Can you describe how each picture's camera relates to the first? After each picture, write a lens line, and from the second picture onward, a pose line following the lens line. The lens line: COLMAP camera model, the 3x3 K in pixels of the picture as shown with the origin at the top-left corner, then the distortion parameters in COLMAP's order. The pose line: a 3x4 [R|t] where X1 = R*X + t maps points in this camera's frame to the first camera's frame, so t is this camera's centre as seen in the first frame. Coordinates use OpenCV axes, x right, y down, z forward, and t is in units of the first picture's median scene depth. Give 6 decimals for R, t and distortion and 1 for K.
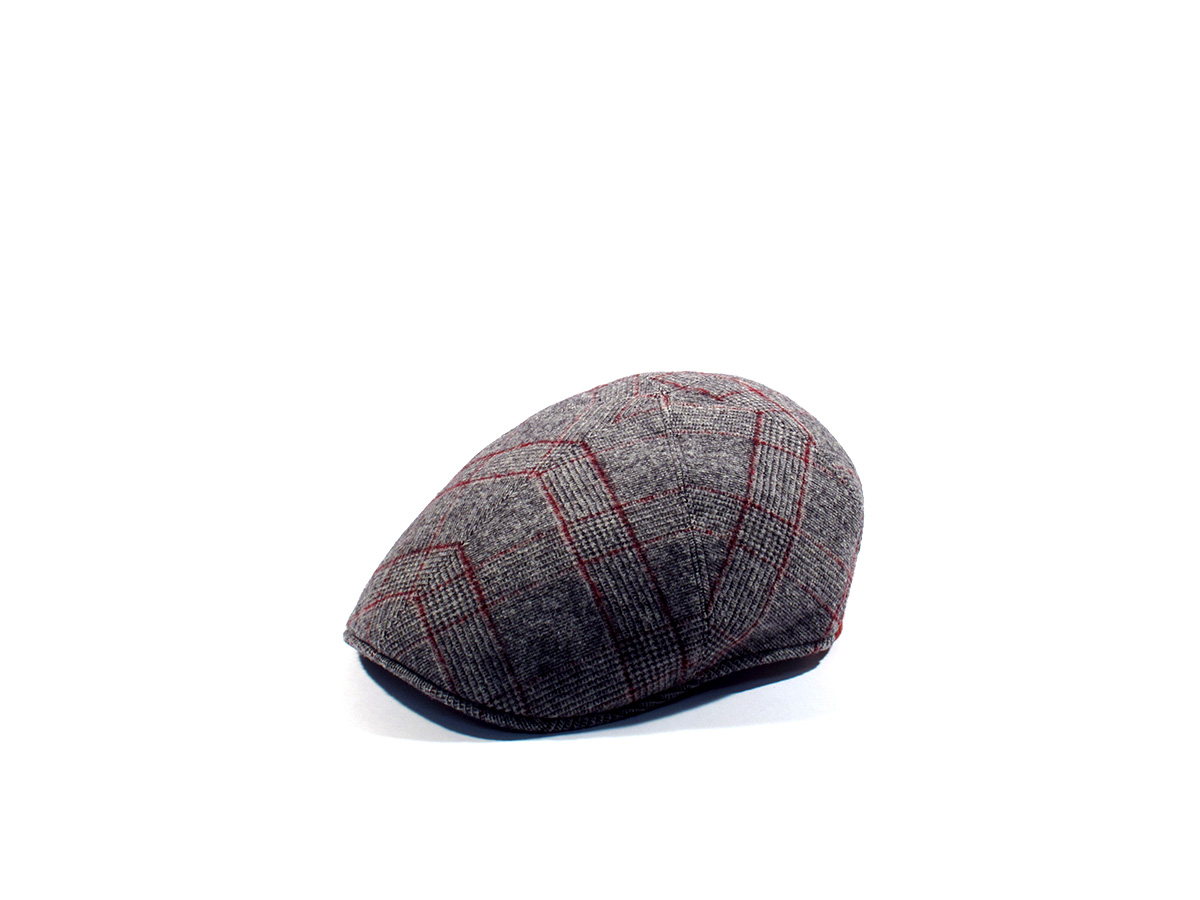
lens RADIAL K [[1742.5, 0, 600.0], [0, 1742.5, 450.4], [0, 0, 1]] dist [-0.023418, 0.000000]
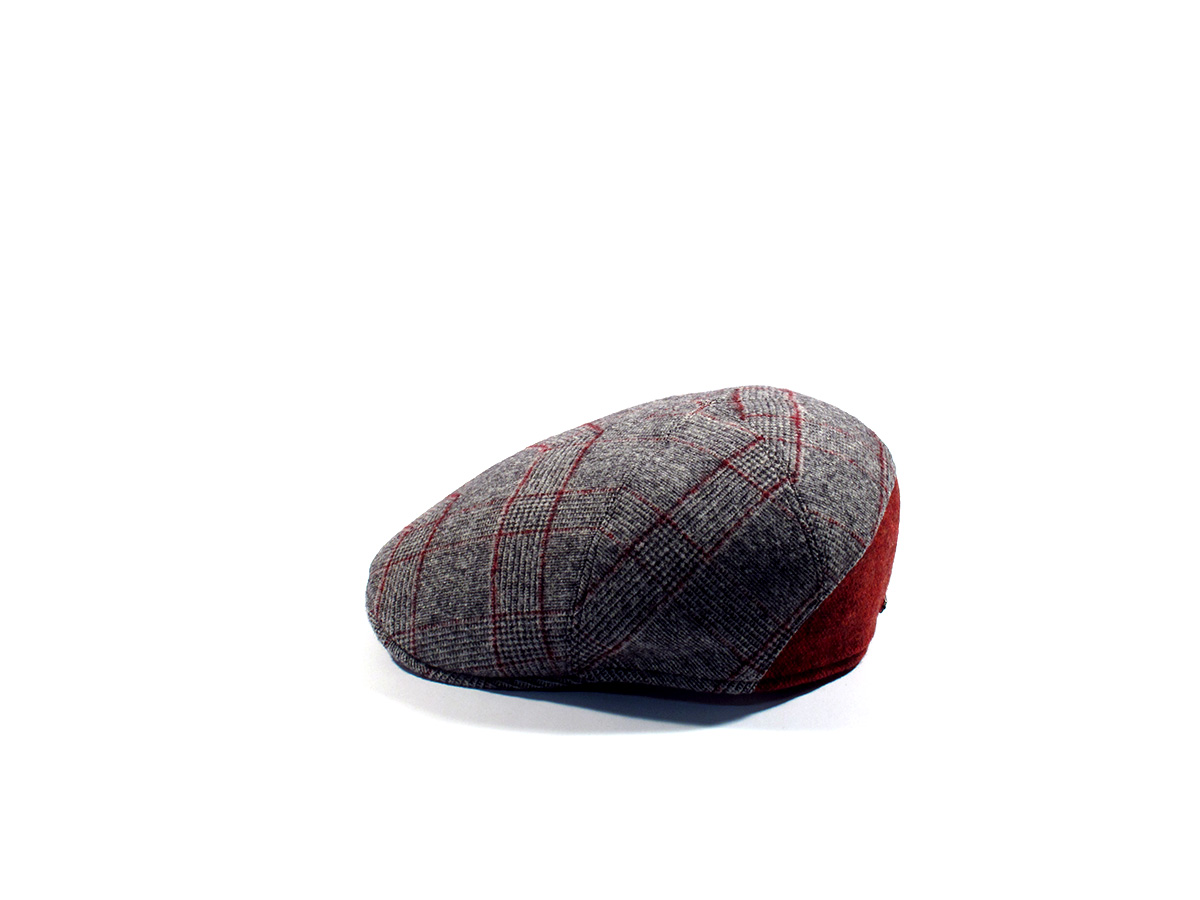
lens RADIAL K [[1742.5, 0, 600.8], [0, 1742.5, 449.4], [0, 0, 1]] dist [-0.023418, 0.000000]
pose [[0.740204, 0.201155, -0.641587, 0.697973], [-0.201701, 0.976684, 0.073514, -0.074236], [0.641416, 0.074993, 0.763519, 0.239635]]
